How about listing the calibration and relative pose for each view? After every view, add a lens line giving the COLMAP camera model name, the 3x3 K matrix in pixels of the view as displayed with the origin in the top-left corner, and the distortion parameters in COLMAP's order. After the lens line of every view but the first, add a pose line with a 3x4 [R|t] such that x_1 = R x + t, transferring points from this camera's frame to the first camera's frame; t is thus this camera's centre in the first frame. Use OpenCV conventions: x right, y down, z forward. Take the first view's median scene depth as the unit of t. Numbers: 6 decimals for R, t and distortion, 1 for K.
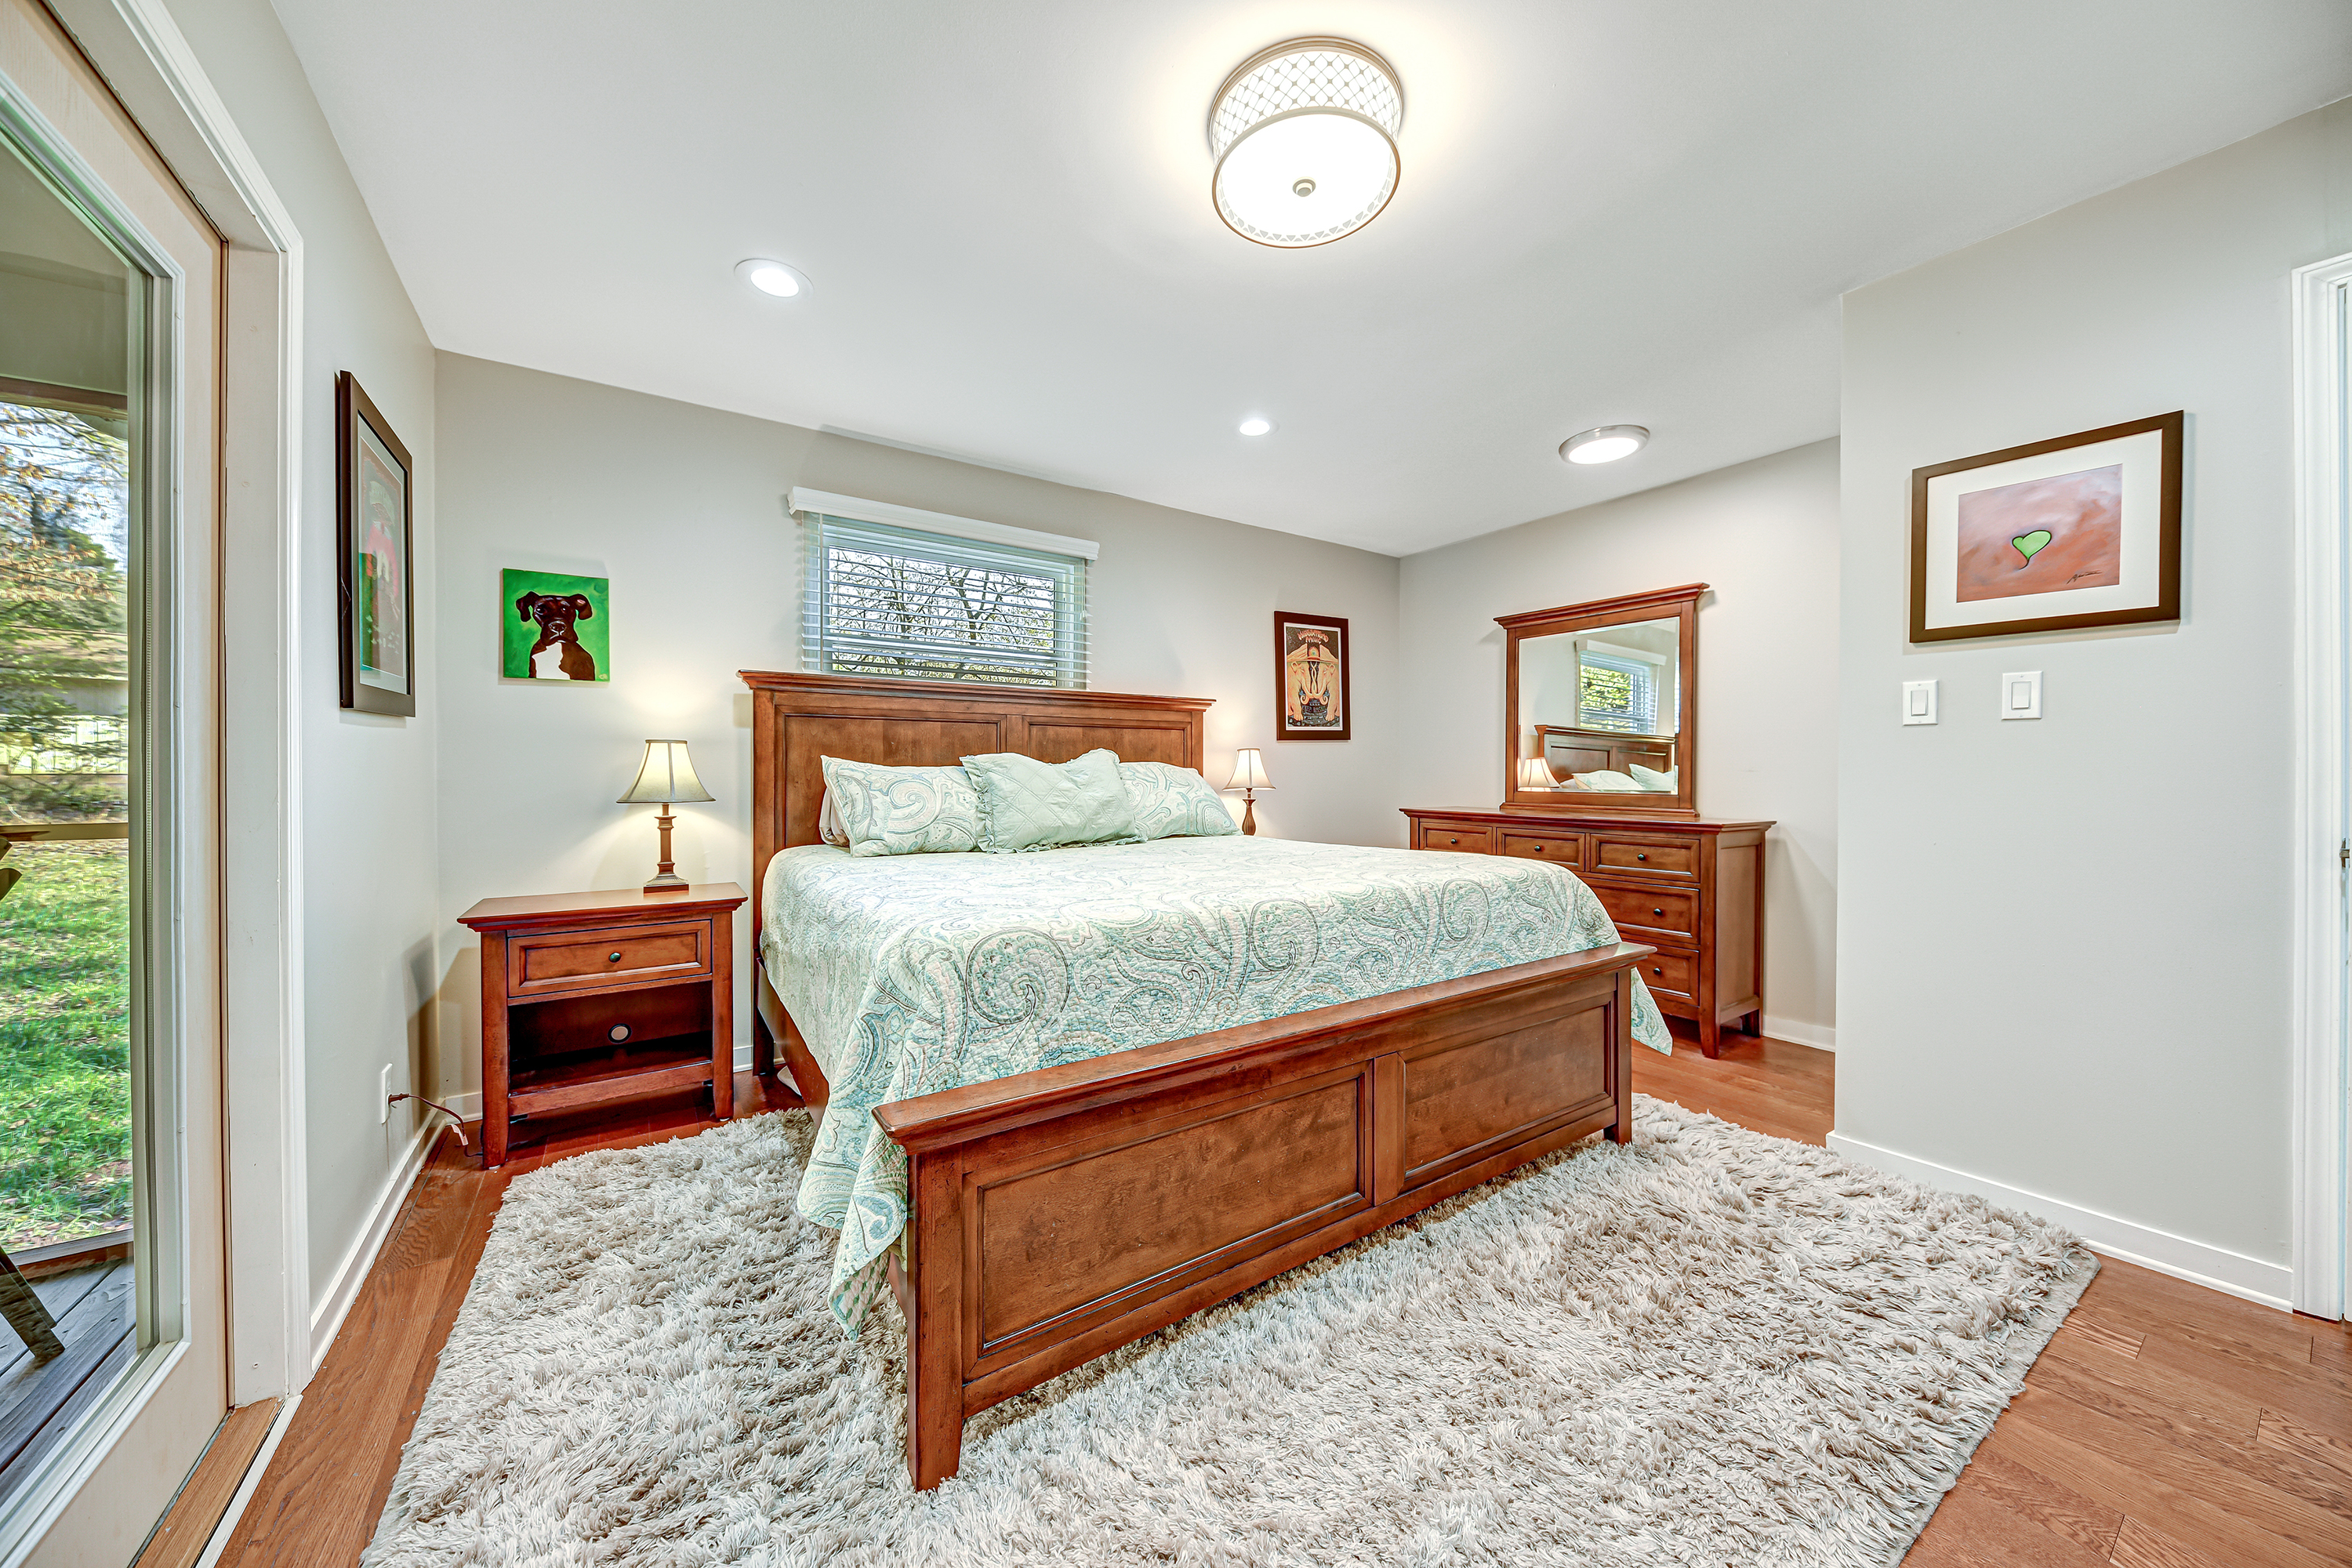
lens RADIAL K [[827.5, 0, 1174.5], [0, 827.5, 771.2], [0, 0, 1]] dist [-0.002469, -0.000056]
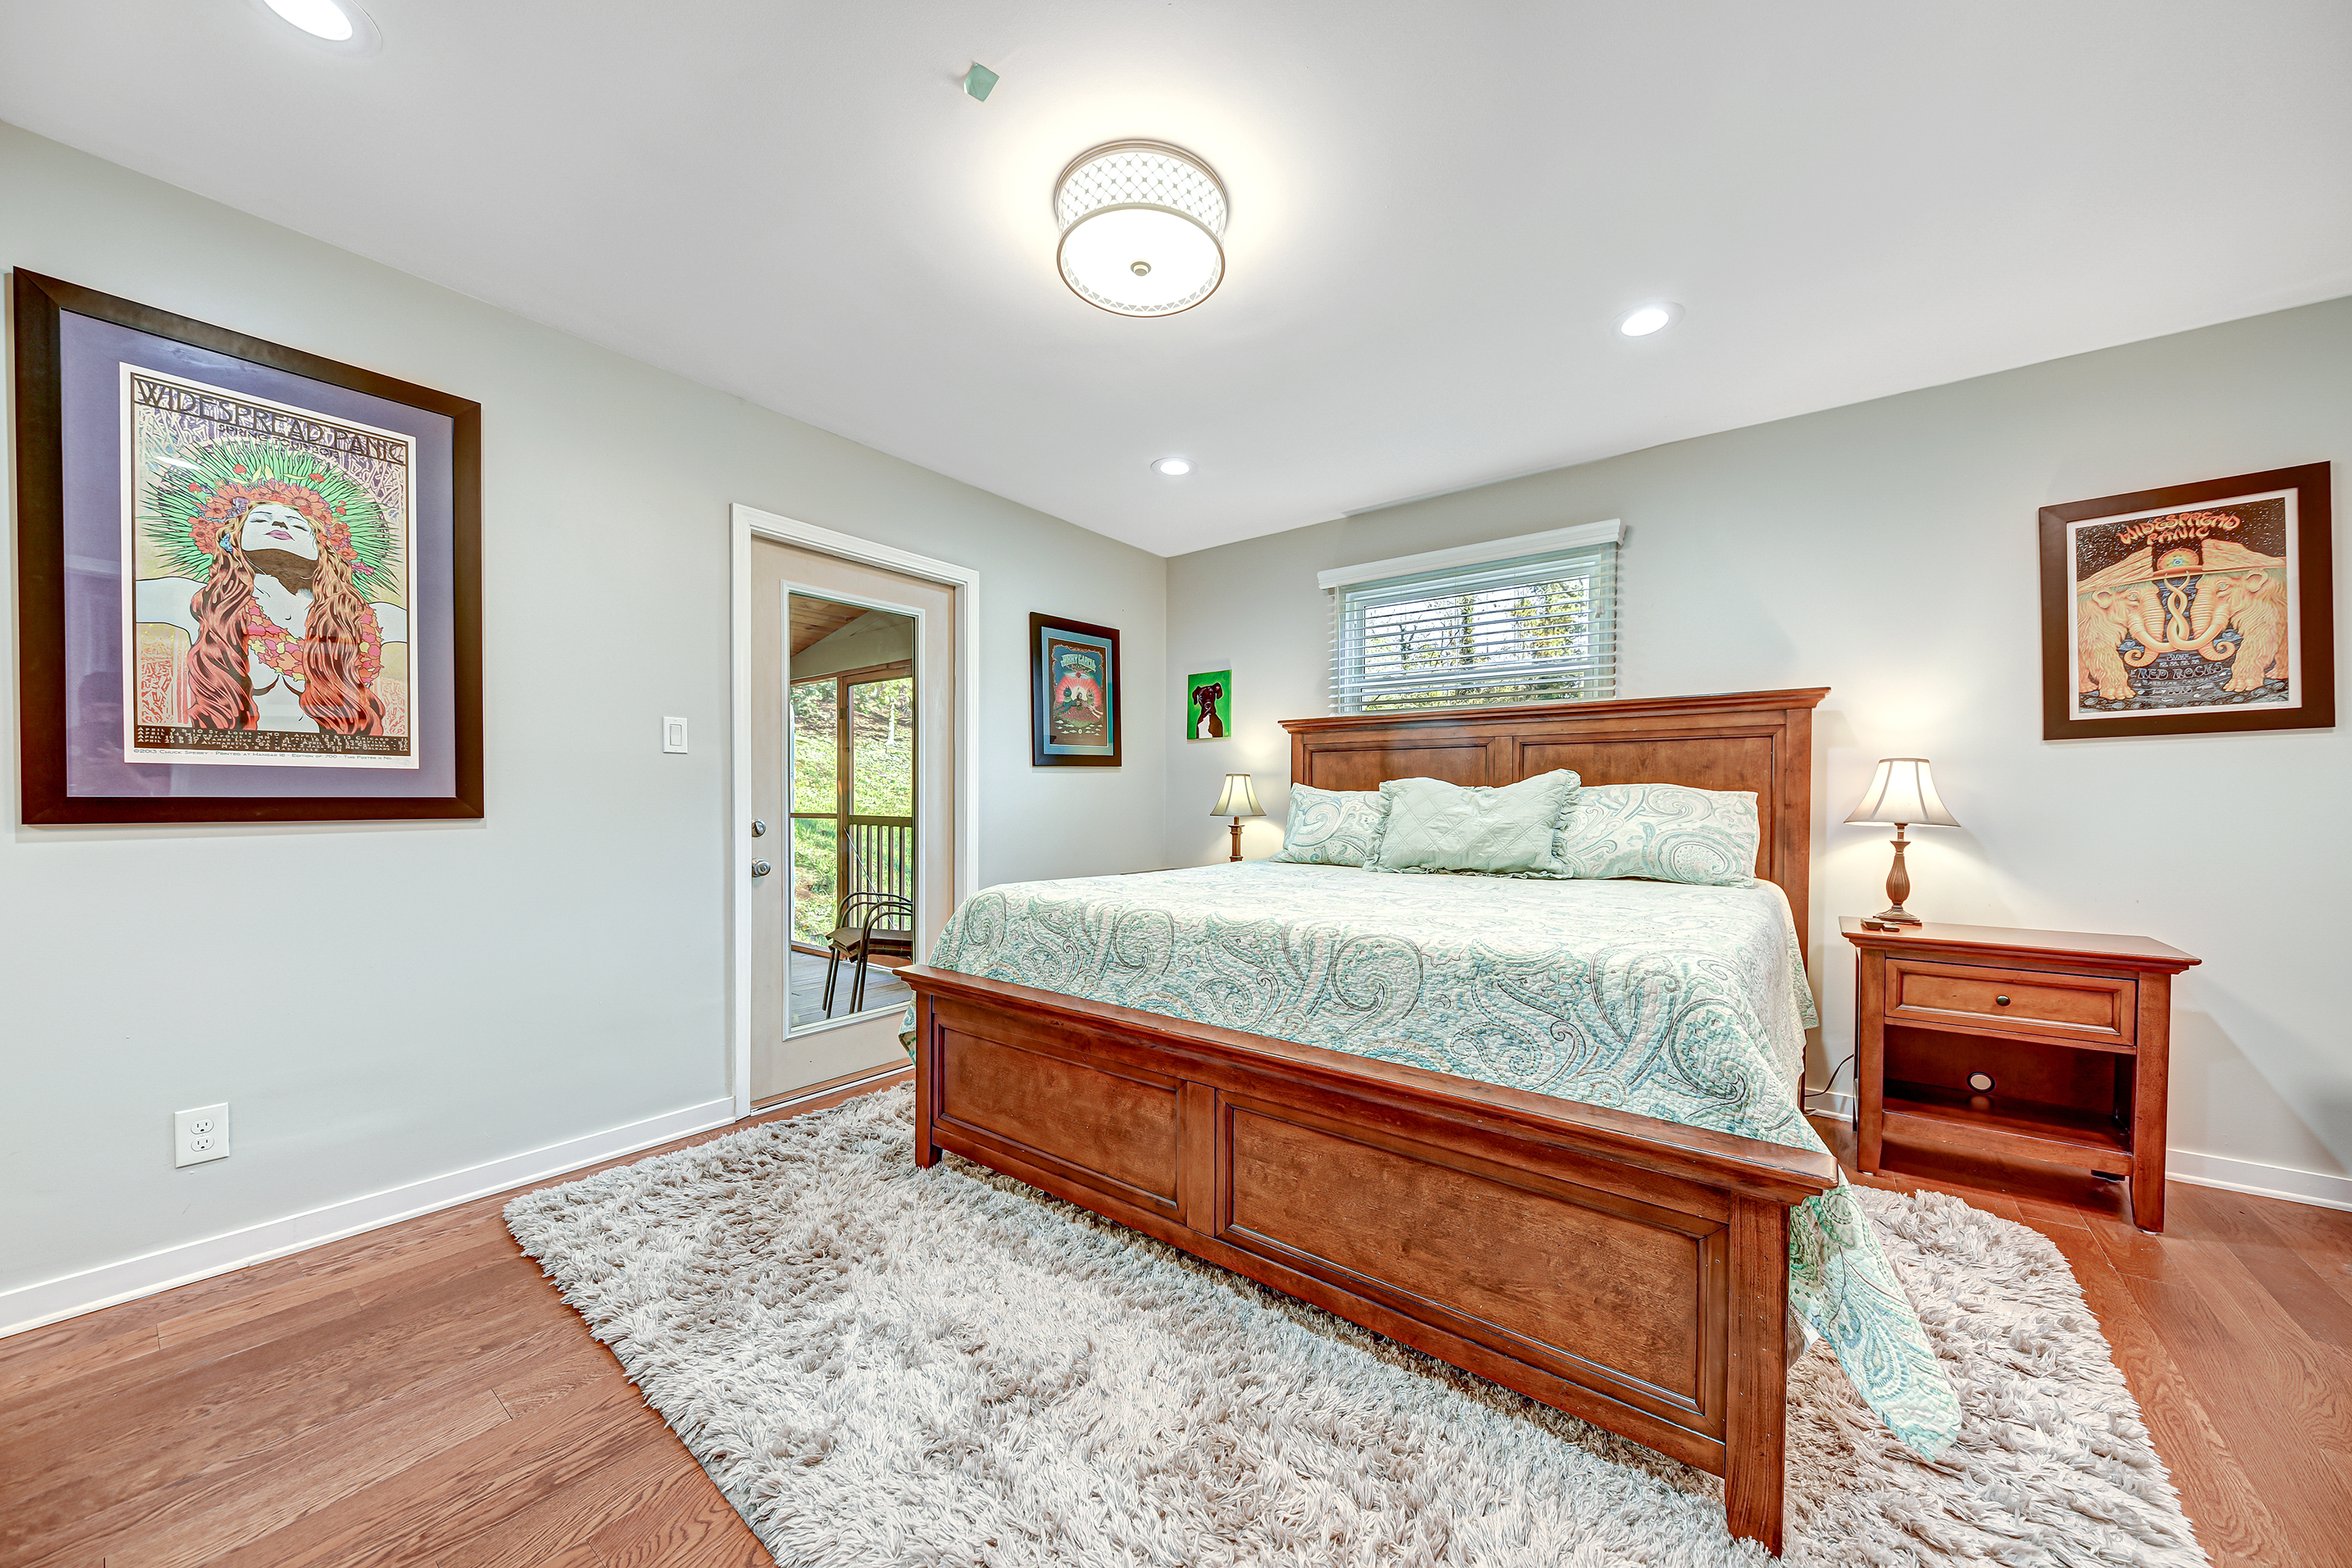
lens RADIAL K [[827.5, 0, 1164.7], [0, 827.5, 800.9], [0, 0, 1]] dist [-0.002469, -0.000056]
pose [[0.302896, 0.007185, -0.952997, 0.758400], [0.000649, 0.999970, 0.007746, -0.000996], [0.953023, -0.002964, 0.302882, 0.425226]]
